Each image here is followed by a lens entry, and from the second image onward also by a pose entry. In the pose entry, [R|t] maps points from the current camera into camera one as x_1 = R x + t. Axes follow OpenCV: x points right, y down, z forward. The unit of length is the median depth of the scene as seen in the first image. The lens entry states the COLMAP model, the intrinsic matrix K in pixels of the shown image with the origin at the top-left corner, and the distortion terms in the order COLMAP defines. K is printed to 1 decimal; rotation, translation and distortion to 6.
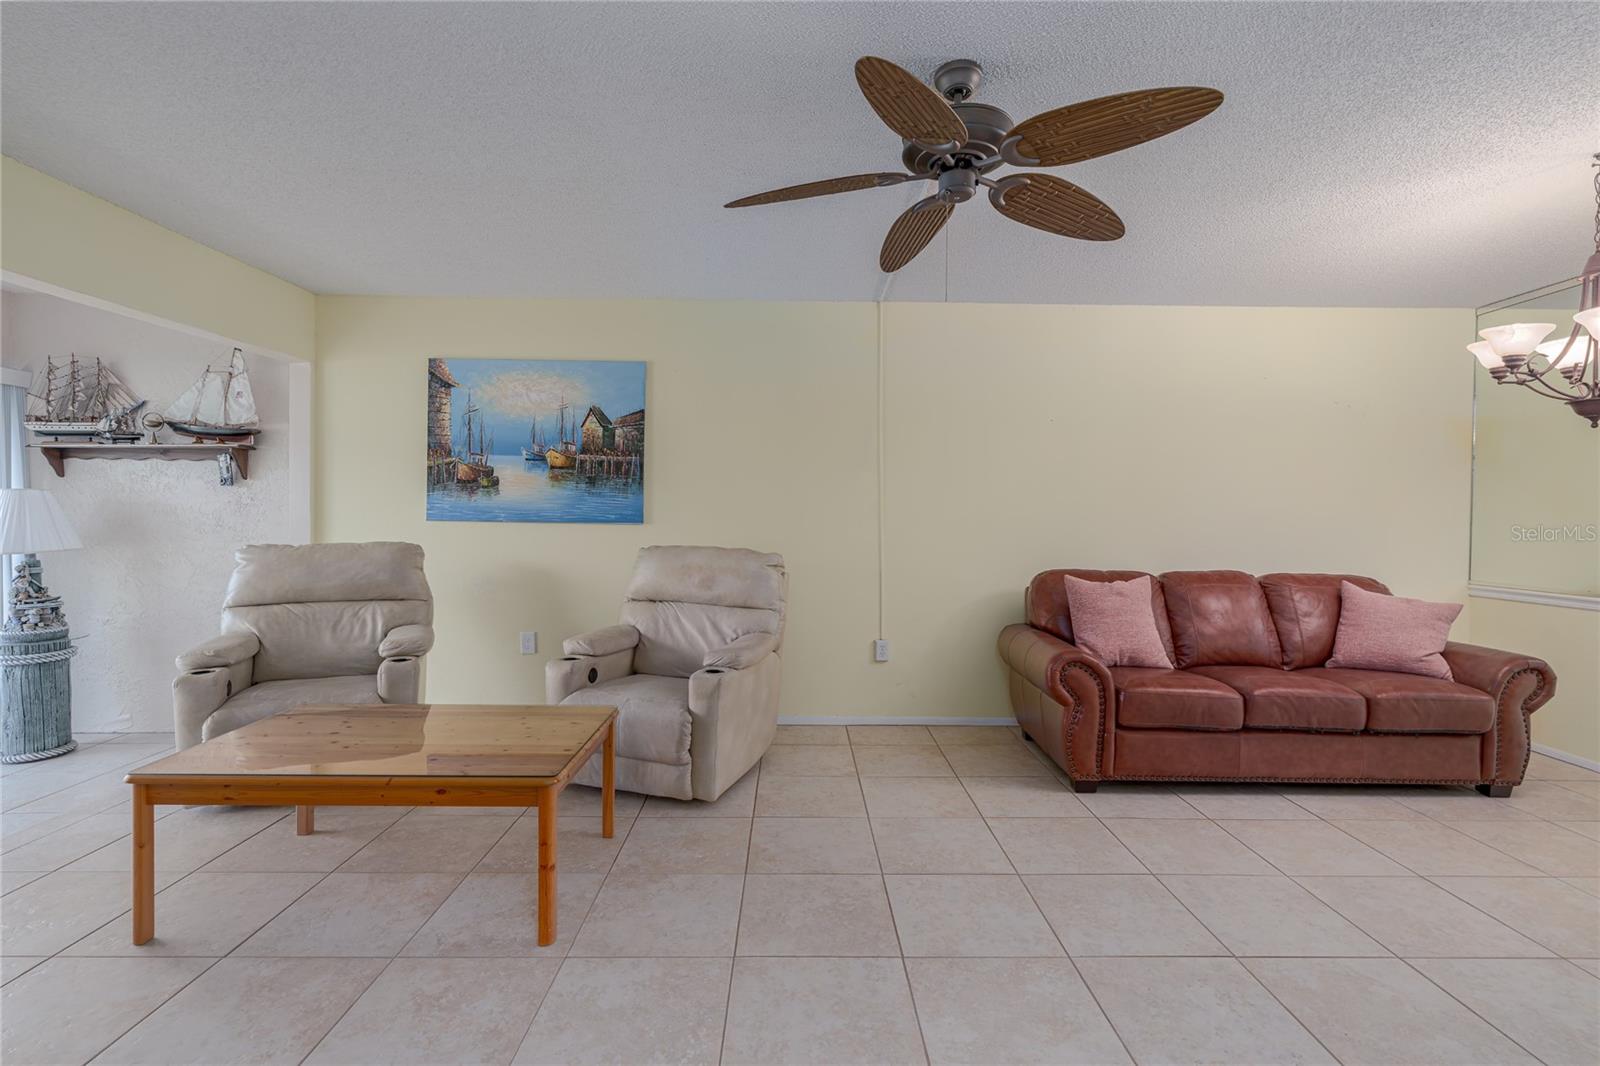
lens RADIAL K [[731.3, 0, 804.9], [0, 731.3, 519.2], [0, 0, 1]] dist [-0.002036, 0.001020]
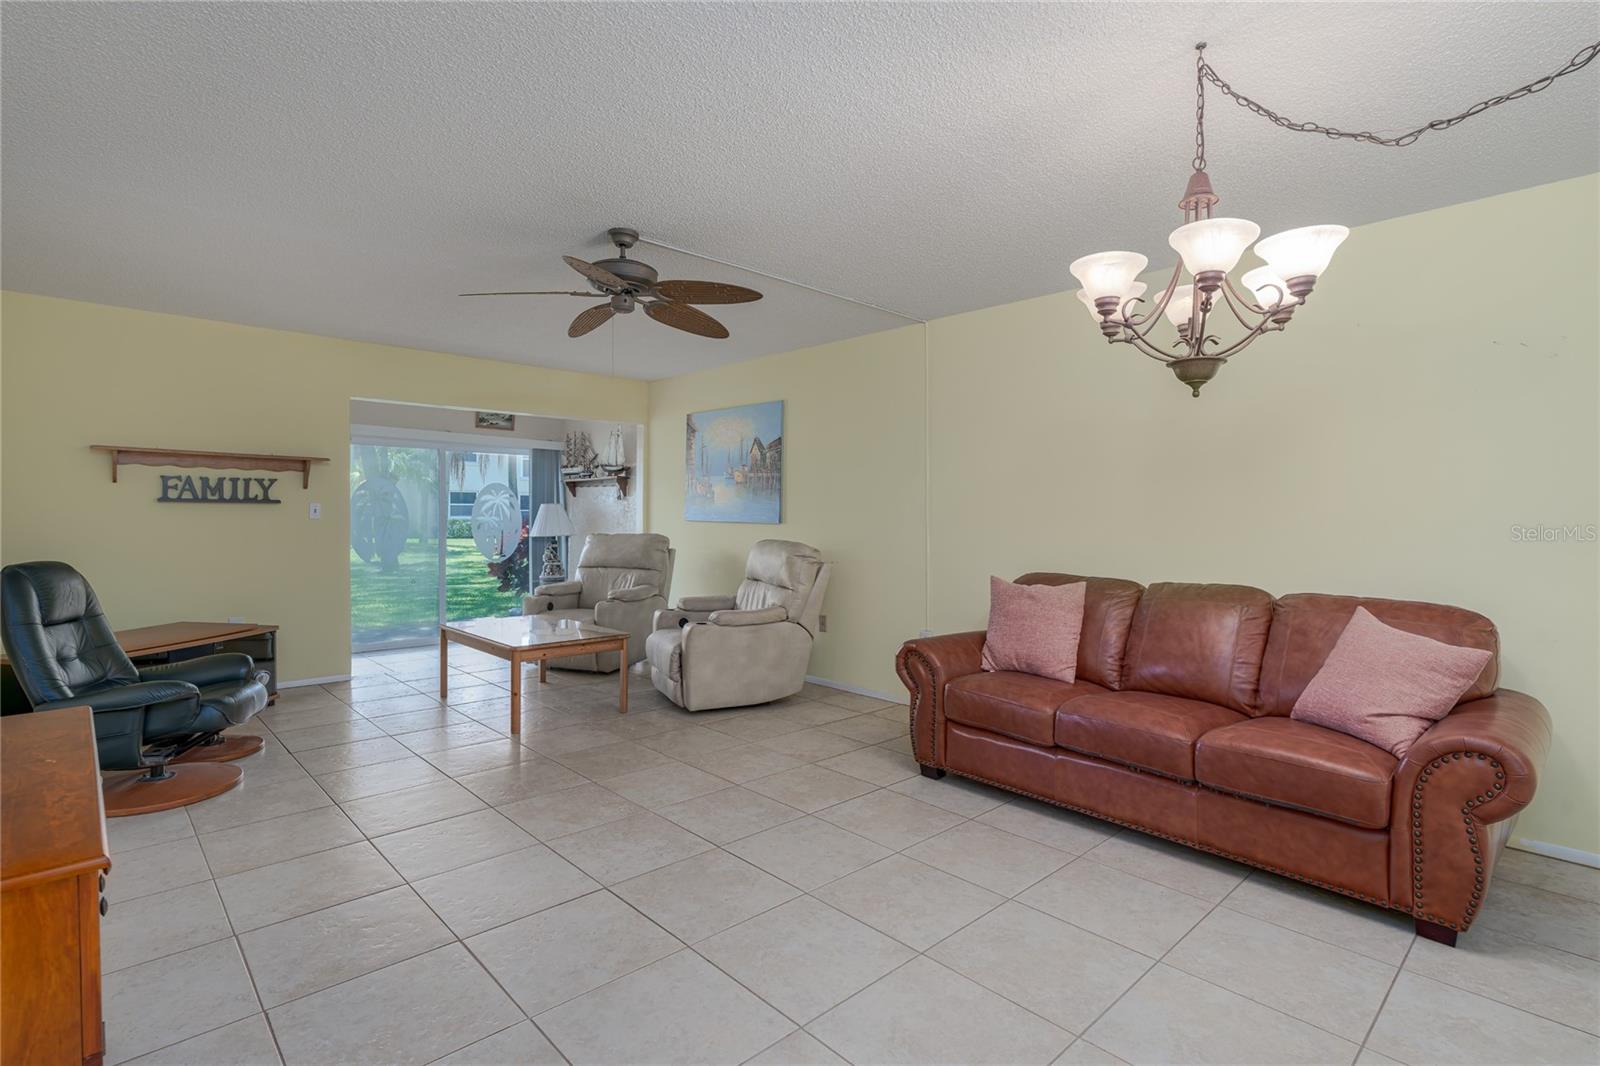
lens RADIAL K [[778.5, 0, 800.0], [0, 778.5, 533.0], [0, 0, 1]] dist [-0.001287, -0.000456]
pose [[0.674705, 0.013678, -0.737961, 0.939544], [-0.013569, 0.999889, 0.006126, 0.015381], [0.737963, 0.005880, 0.674816, 0.090918]]
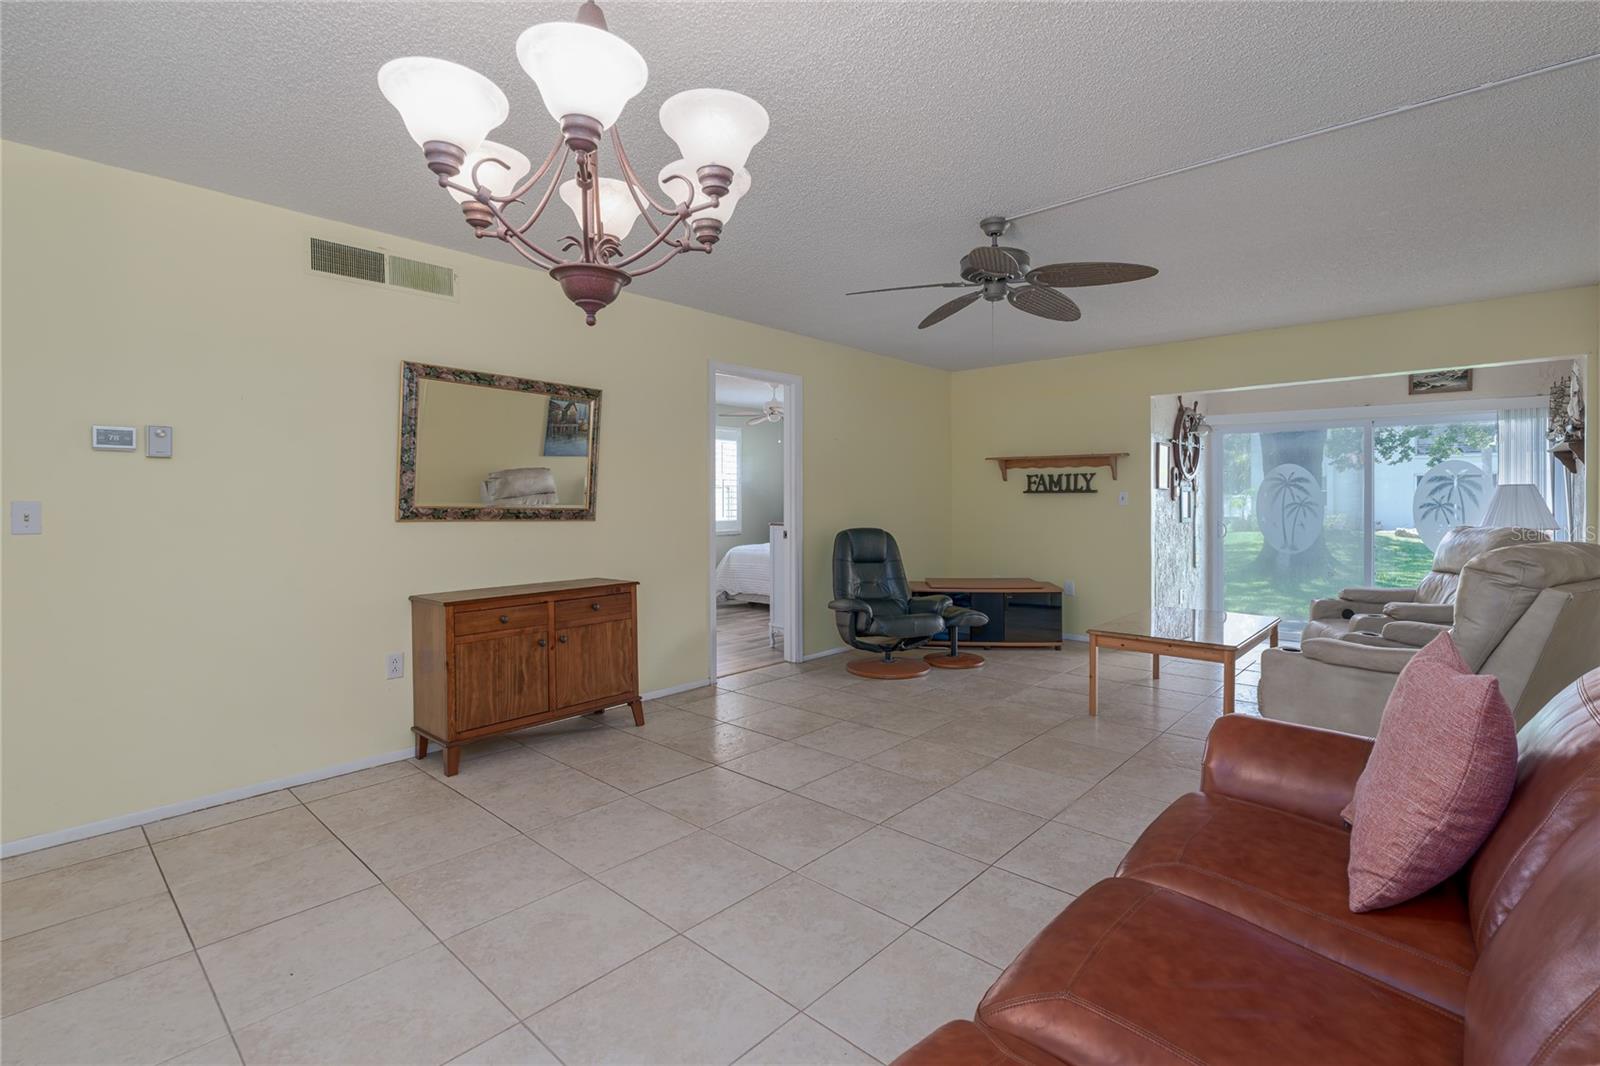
lens RADIAL K [[732.3, 0, 803.8], [0, 732.3, 524.8], [0, 0, 1]] dist [-0.016144, 0.007545]
pose [[-0.683470, 0.020042, -0.729704, 0.909236], [-0.012962, 0.999132, 0.039583, -0.001050], [0.729864, 0.036512, -0.682617, 0.988759]]
